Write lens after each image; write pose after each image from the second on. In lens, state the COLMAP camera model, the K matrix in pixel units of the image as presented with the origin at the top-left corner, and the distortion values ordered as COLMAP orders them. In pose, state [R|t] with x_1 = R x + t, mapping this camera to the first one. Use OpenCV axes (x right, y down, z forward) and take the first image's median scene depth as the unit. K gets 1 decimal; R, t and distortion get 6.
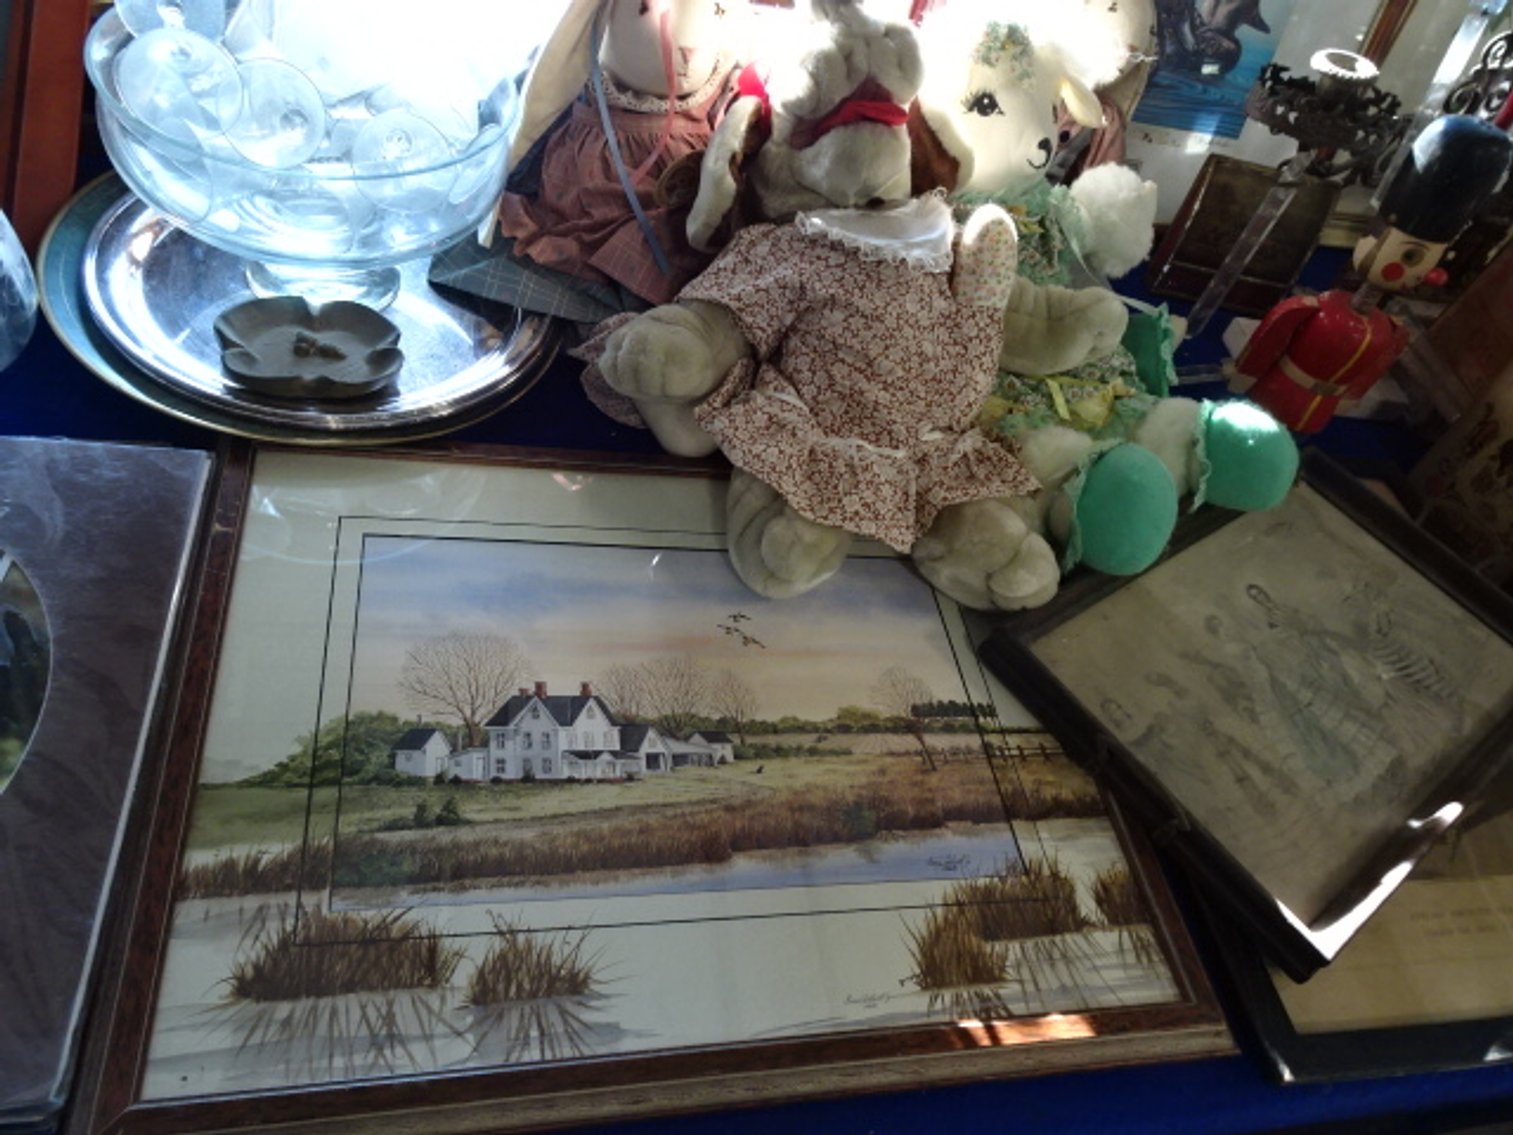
lens RADIAL K [[1075.3, 0, 756.2], [0, 1075.3, 567.4], [0, 0, 1]] dist [0.011520, -0.000145]
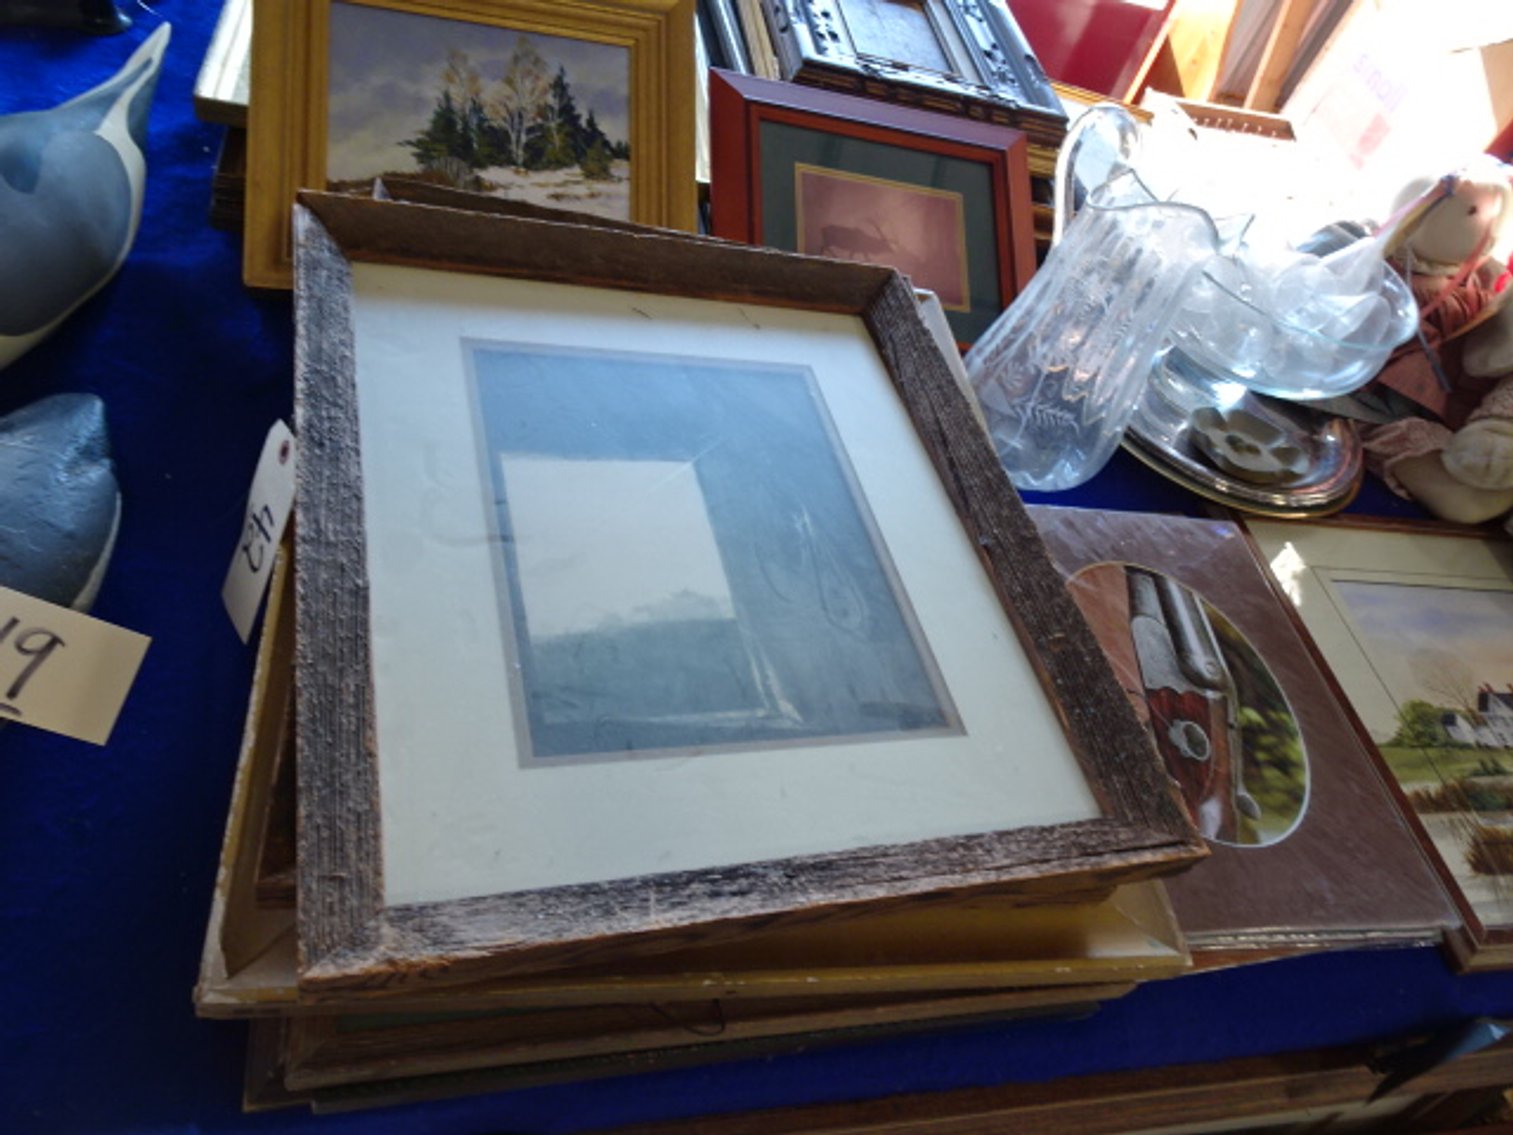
lens RADIAL K [[1075.3, 0, 756.8], [0, 1075.3, 567.6], [0, 0, 1]] dist [0.011520, -0.000145]
pose [[0.999520, 0.025100, 0.018169, -1.338273], [-0.025357, 0.999580, 0.014036, -0.054397], [-0.017809, -0.014490, 0.999736, -0.528176]]
